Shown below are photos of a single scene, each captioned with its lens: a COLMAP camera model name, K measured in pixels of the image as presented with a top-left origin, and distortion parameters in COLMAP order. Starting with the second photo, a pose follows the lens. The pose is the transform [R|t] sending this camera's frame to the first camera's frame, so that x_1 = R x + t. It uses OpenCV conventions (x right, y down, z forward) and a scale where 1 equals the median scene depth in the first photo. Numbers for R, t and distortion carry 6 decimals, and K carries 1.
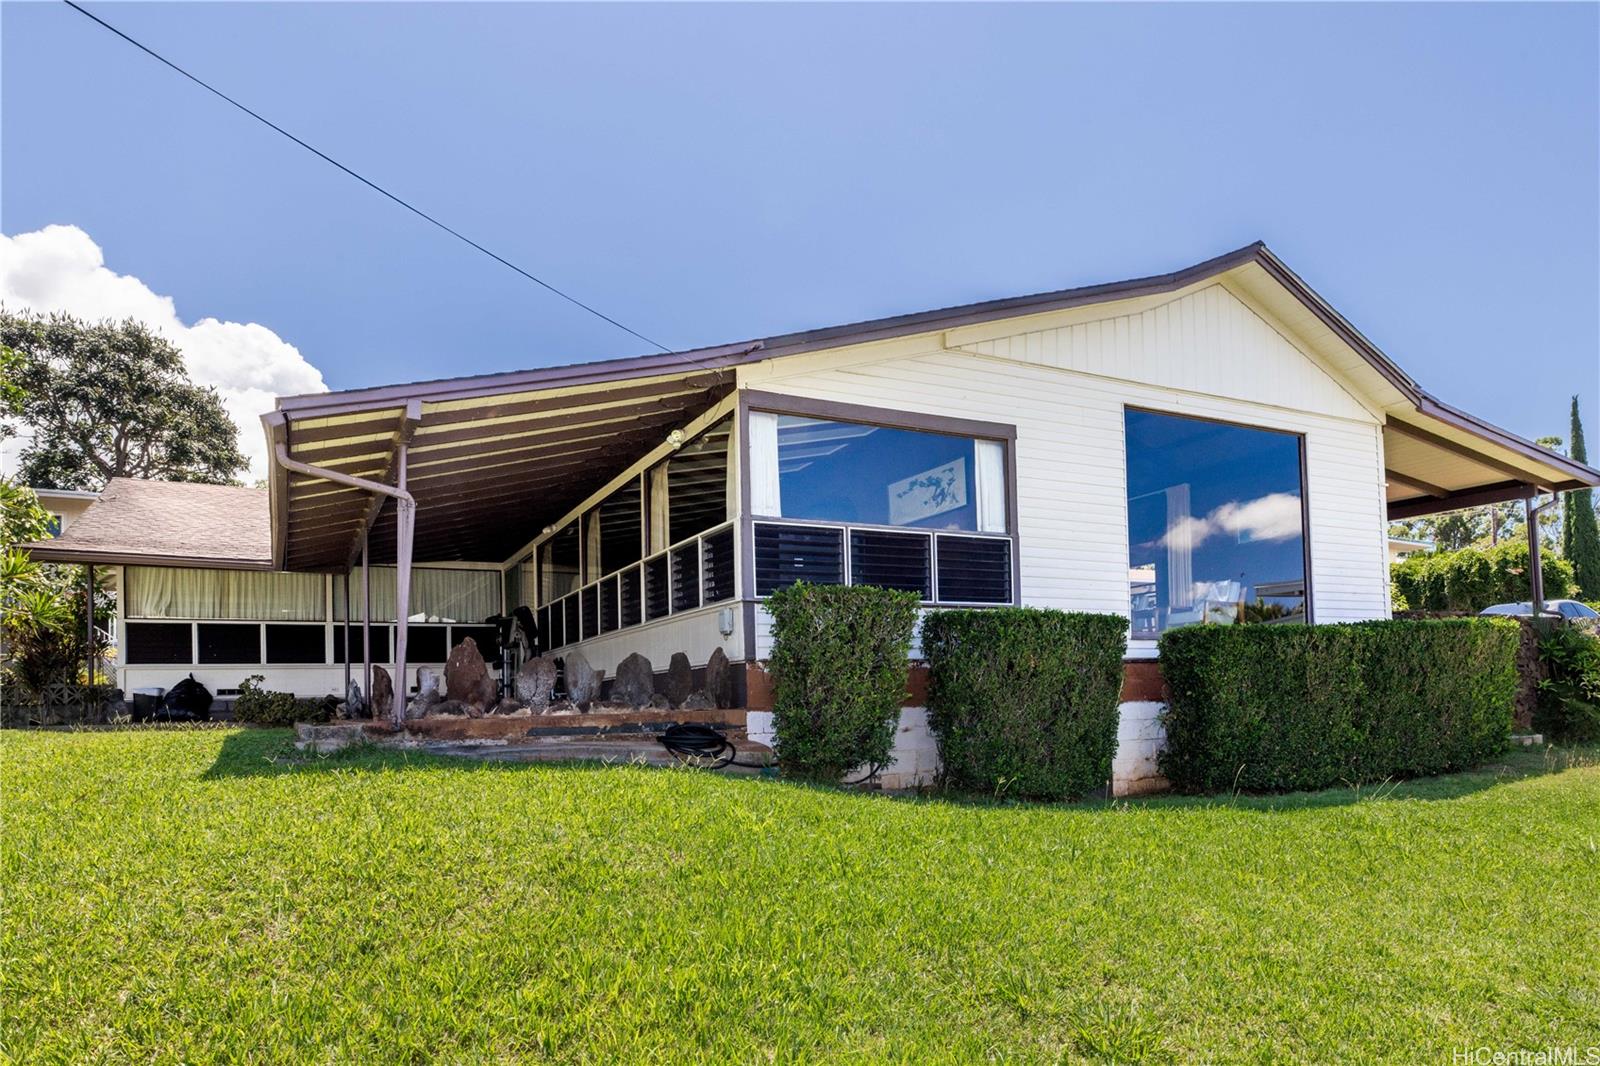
lens RADIAL K [[1847.7, 0, 800.0], [0, 1847.7, 533.0], [0, 0, 1]] dist [0.006871, 0.004907]
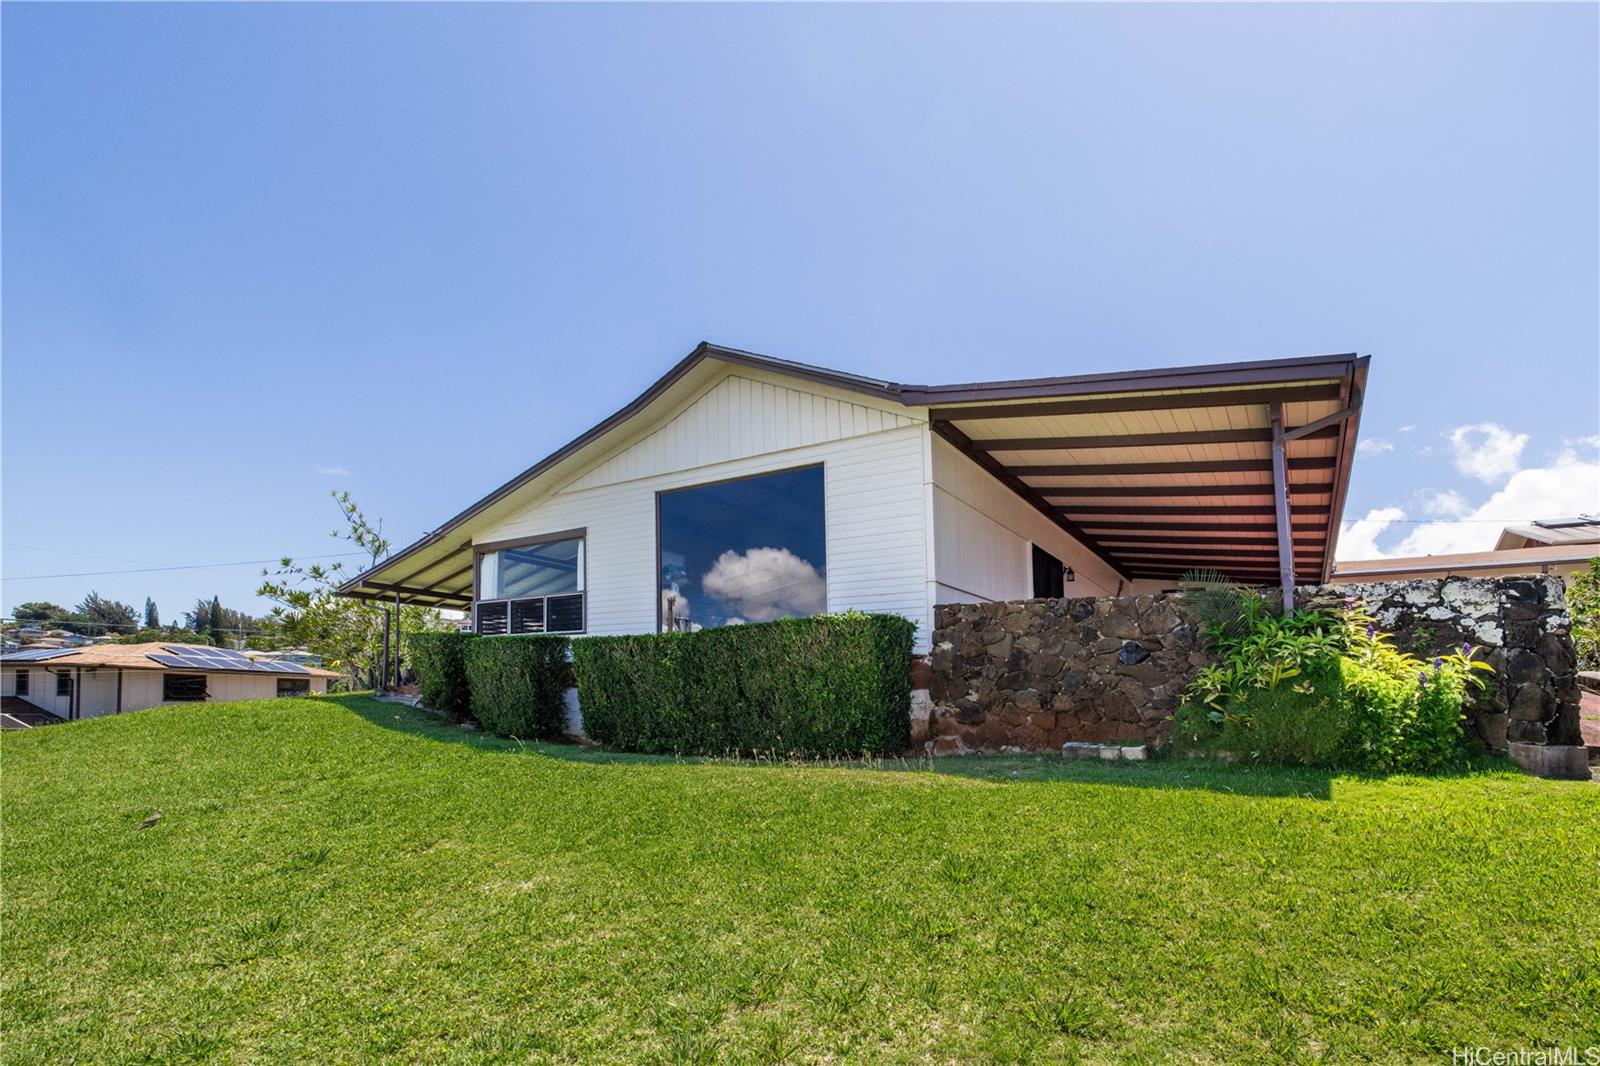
lens RADIAL K [[686.9, 0, 800.0], [0, 686.9, 533.0], [0, 0, 1]] dist [0.001902, 0.000039]
pose [[0.302177, -0.165286, -0.938813, 0.730731], [0.099144, 0.984961, -0.141499, 0.054022], [0.948082, -0.050320, 0.314020, 0.934420]]
